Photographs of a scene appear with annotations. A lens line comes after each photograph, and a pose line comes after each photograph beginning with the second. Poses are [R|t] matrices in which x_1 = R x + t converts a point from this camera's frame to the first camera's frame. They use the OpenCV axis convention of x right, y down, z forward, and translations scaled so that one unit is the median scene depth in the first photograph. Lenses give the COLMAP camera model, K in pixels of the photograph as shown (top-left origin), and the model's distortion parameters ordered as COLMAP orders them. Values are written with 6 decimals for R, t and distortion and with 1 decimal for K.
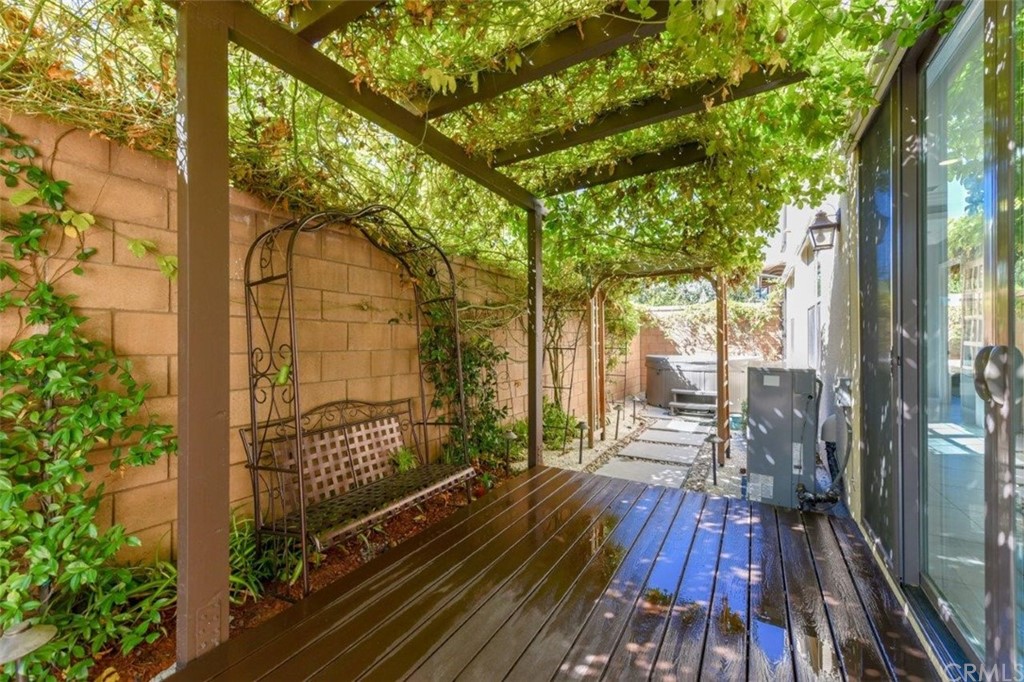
lens RADIAL K [[424.0, 0, 492.5], [0, 424.0, 341.2], [0, 0, 1]] dist [-0.001186, -0.000041]
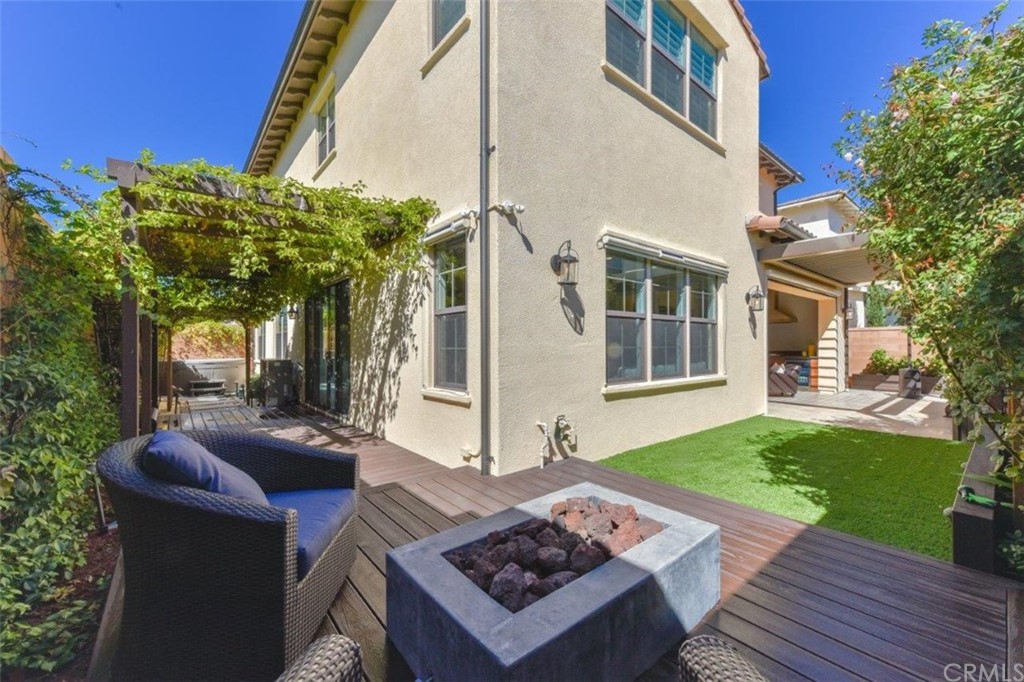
lens RADIAL K [[394.0, 0, 514.0], [0, 394.0, 342.5], [0, 0, 1]] dist [0.002322, 0.000052]
pose [[0.307591, 0.009508, 0.951471, -0.614067], [0.001860, 0.999942, -0.010594, -0.010343], [-0.951517, 0.005028, 0.307555, -0.594604]]
